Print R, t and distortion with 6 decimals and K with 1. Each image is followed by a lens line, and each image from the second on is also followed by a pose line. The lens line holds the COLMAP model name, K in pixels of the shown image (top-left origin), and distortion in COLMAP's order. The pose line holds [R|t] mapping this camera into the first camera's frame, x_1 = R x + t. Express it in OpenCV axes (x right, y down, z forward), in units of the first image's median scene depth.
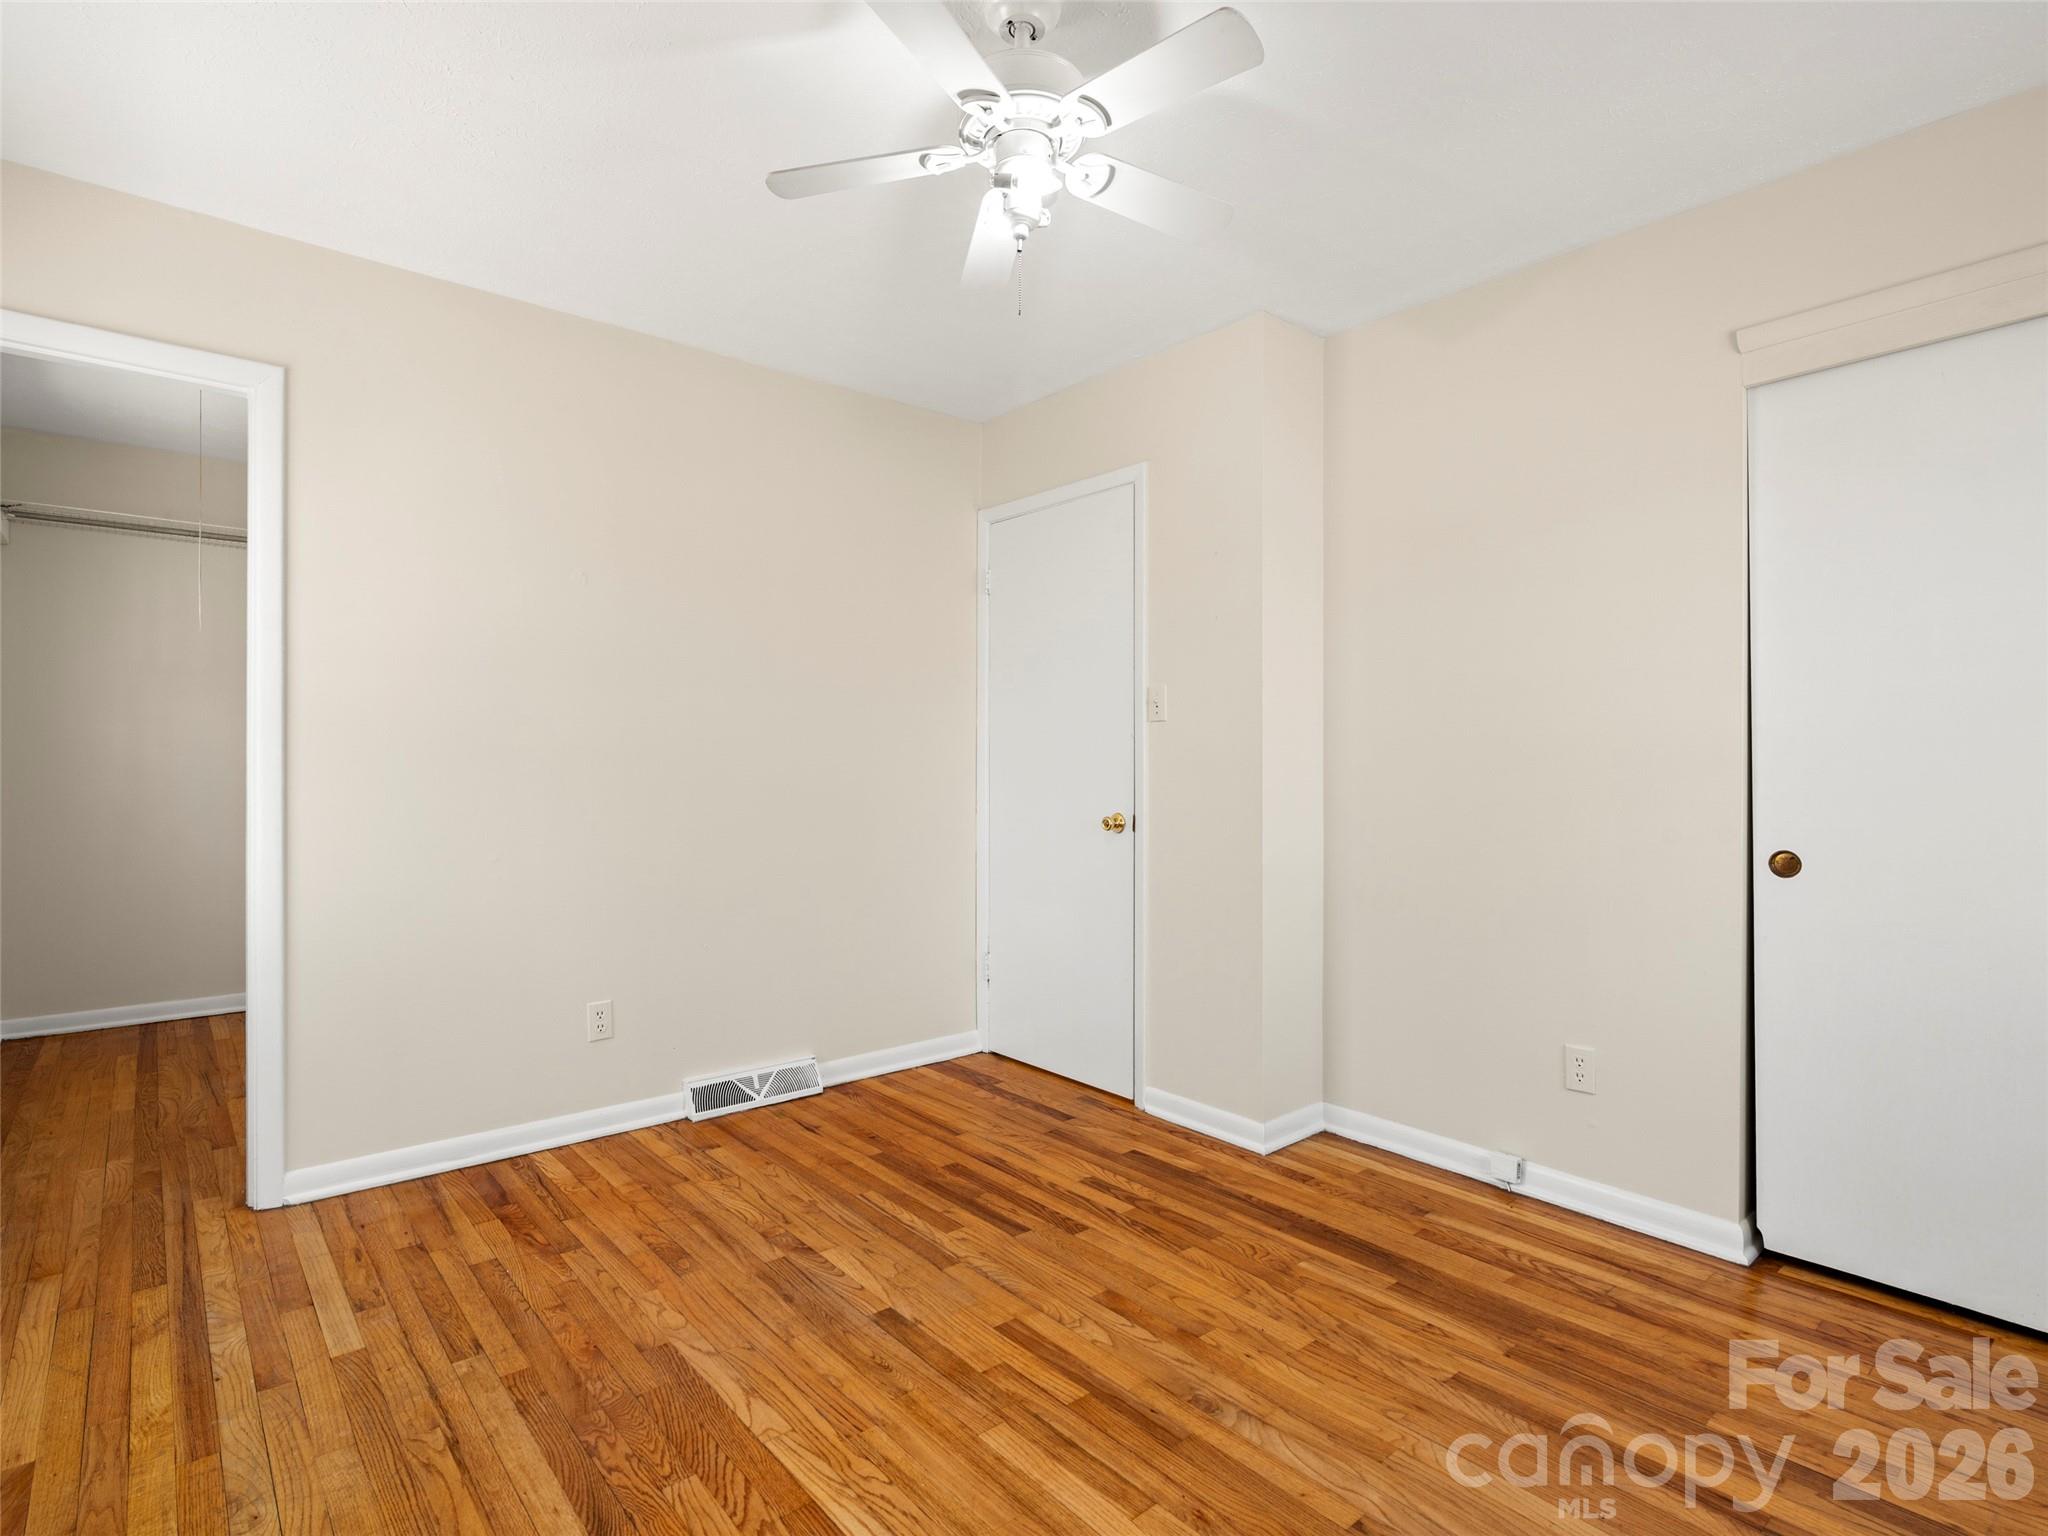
lens RADIAL K [[1040.6, 0, 1013.6], [0, 1040.6, 766.8], [0, 0, 1]] dist [-0.003111, 0.003296]
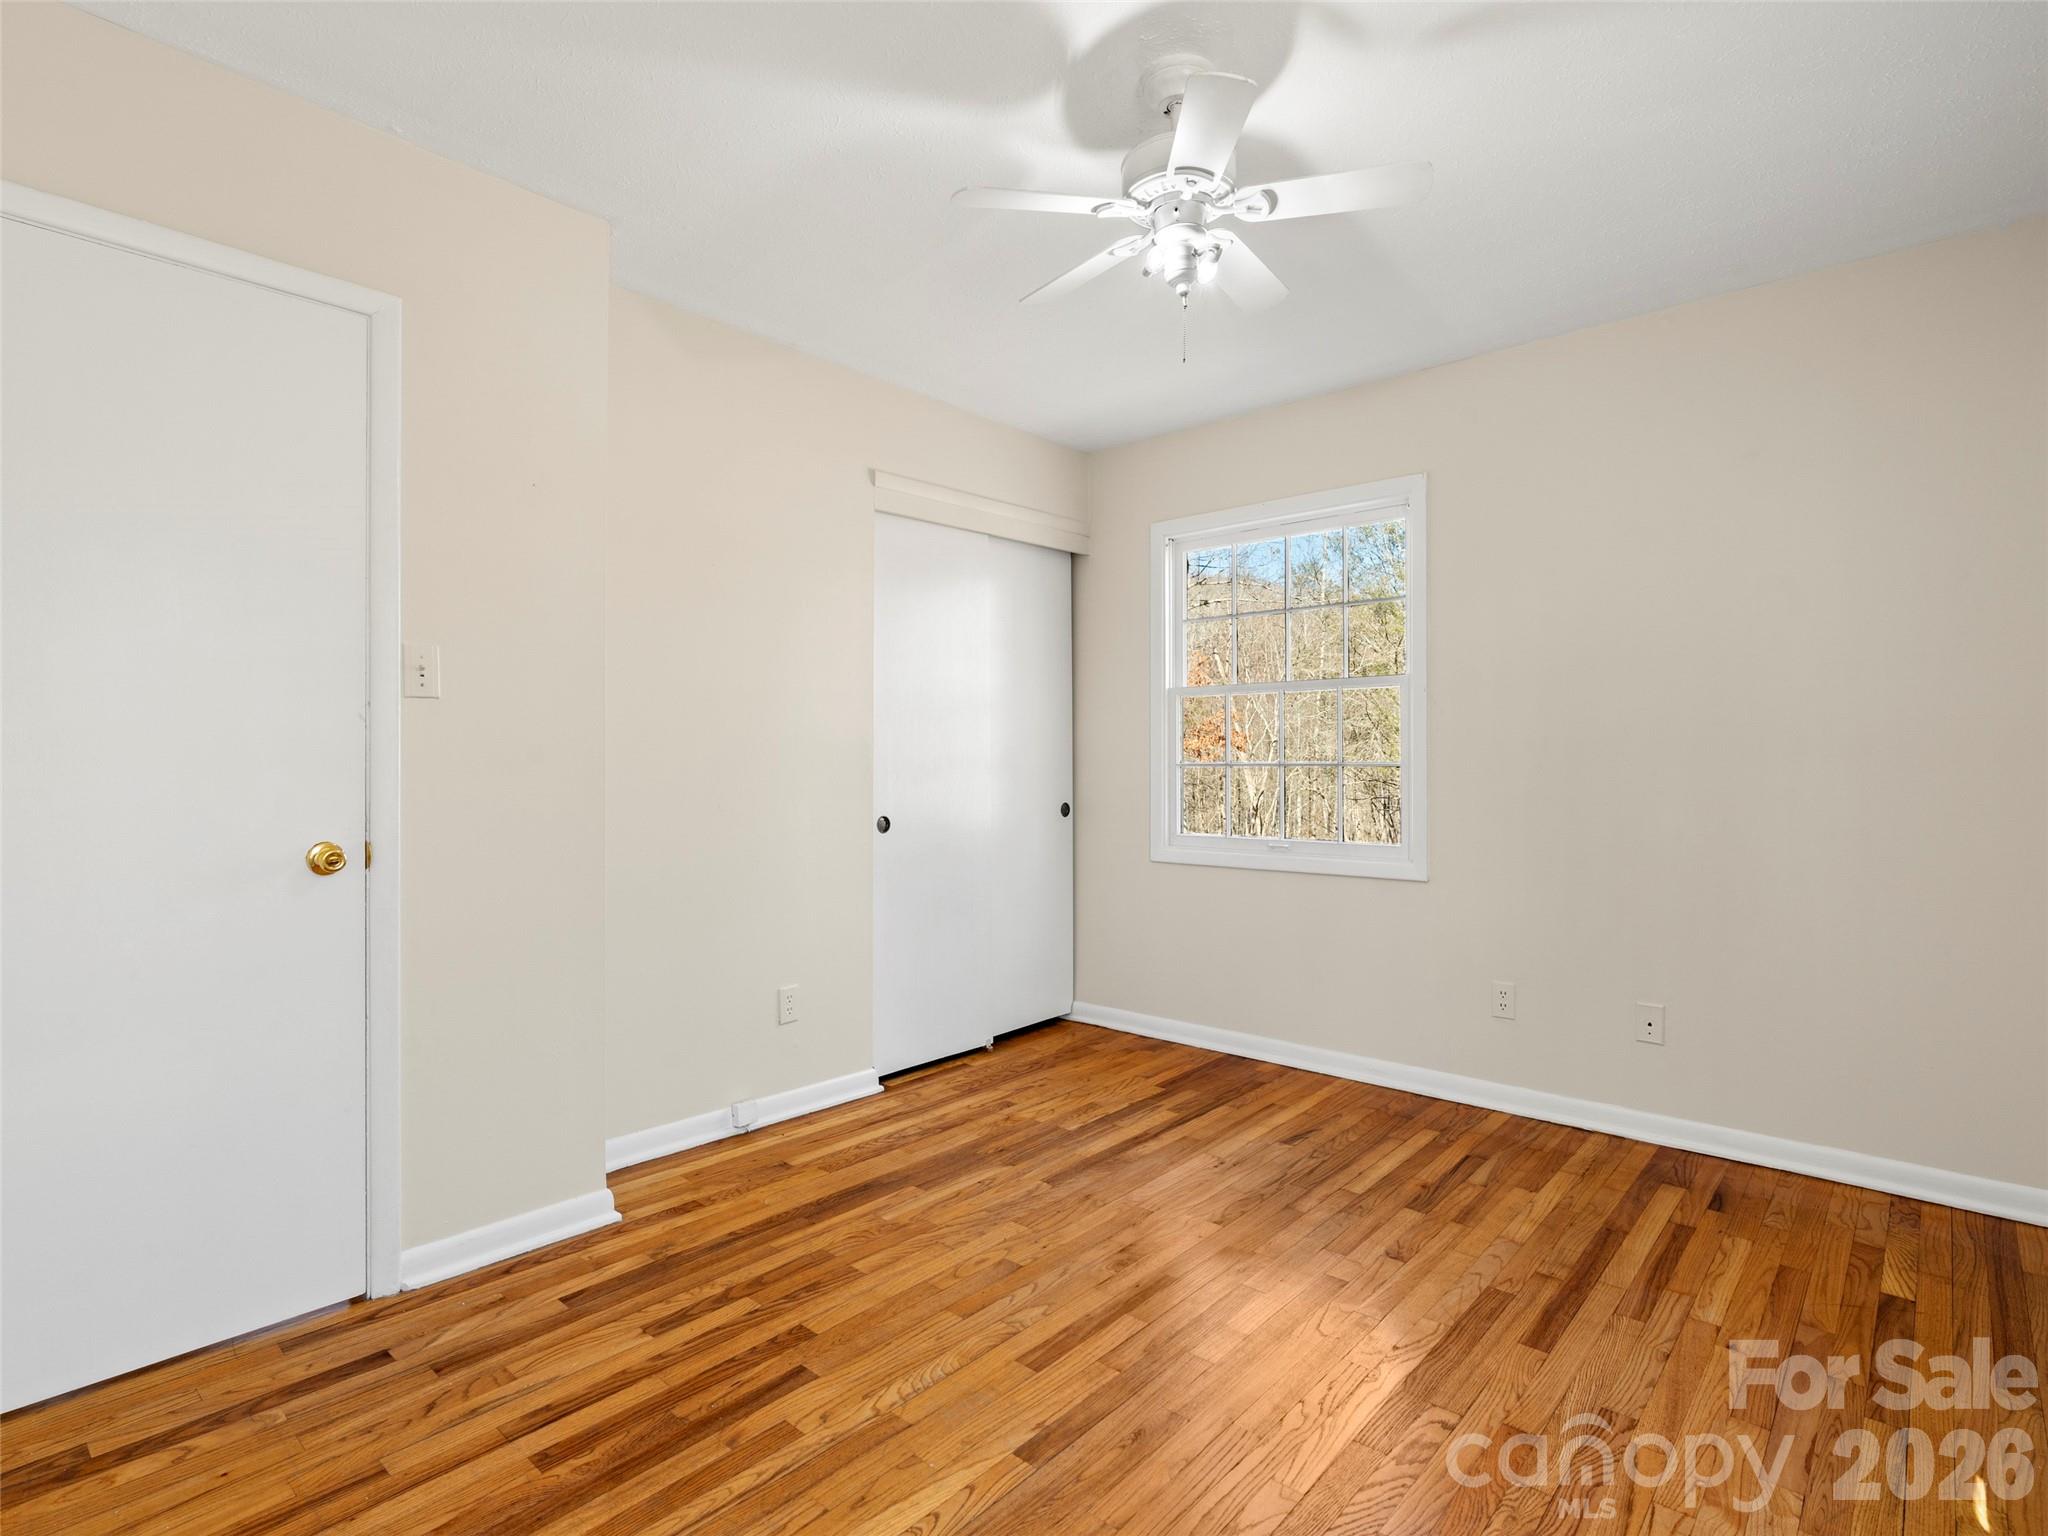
lens RADIAL K [[1040.6, 0, 1017.4], [0, 1040.6, 765.8], [0, 0, 1]] dist [-0.003111, 0.003296]
pose [[-0.140675, -0.007094, 0.990030, -0.813710], [0.002542, 0.999968, 0.007527, -0.005557], [-0.990053, 0.003575, -0.140653, 1.004811]]
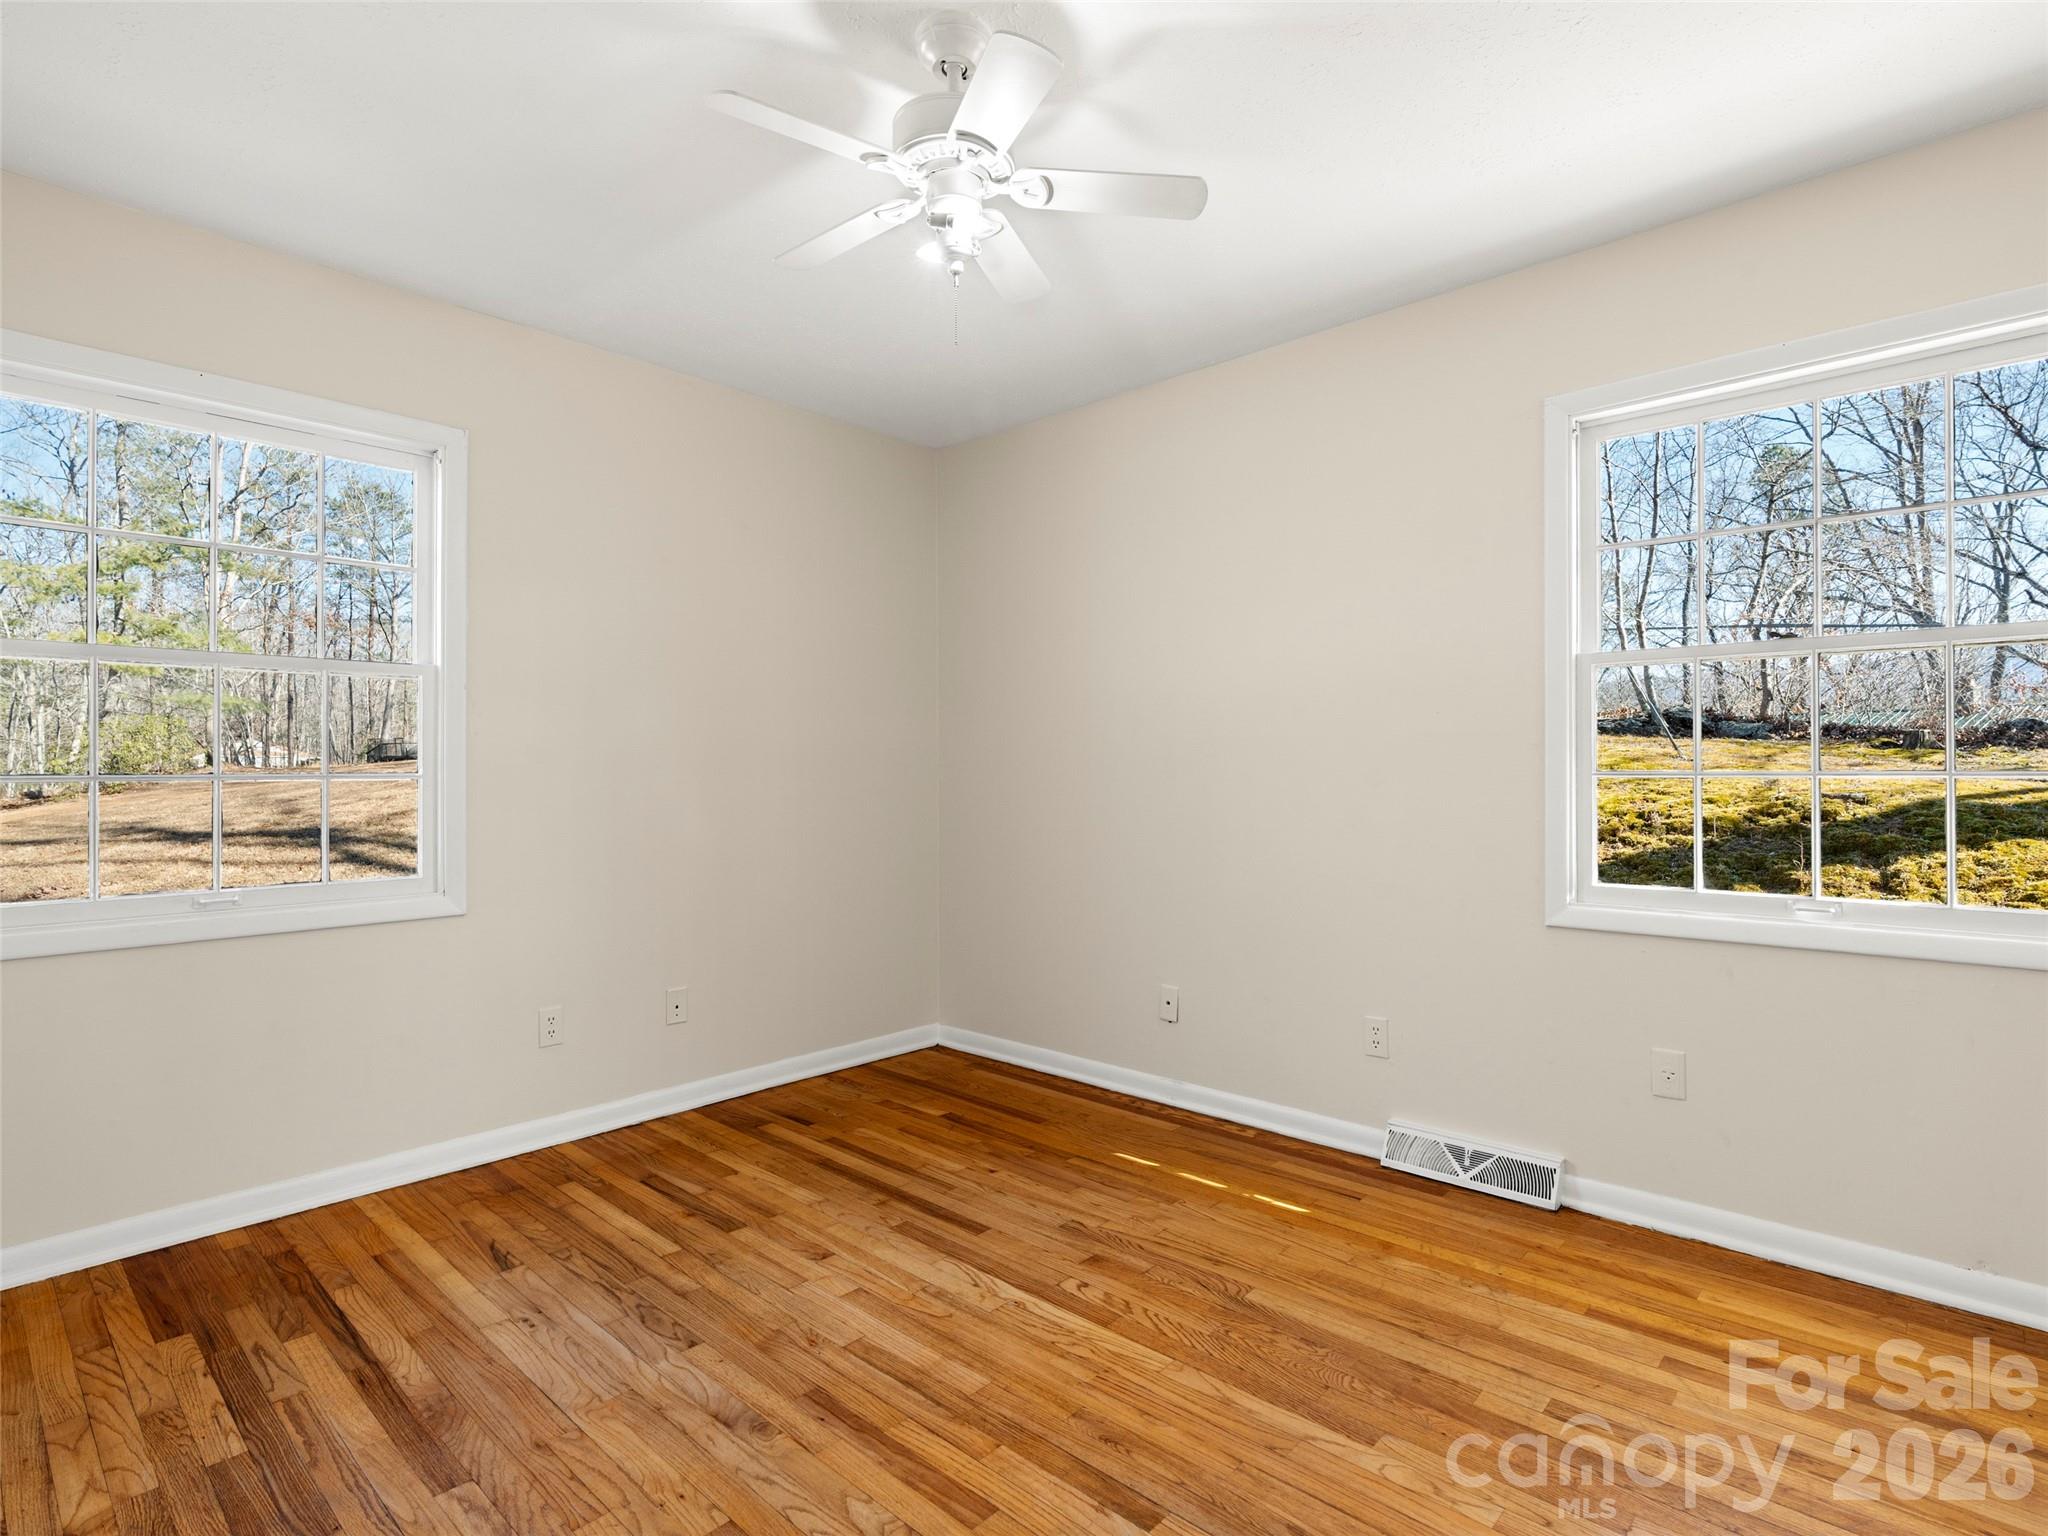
lens RADIAL K [[1040.6, 0, 1034.7], [0, 1040.6, 764.9], [0, 0, 1]] dist [-0.003111, 0.003296]
pose [[-0.991267, -0.003082, -0.131835, 0.049705], [-0.002619, 0.999990, -0.003682, -0.004382], [0.131845, -0.003305, -0.991265, 1.545902]]
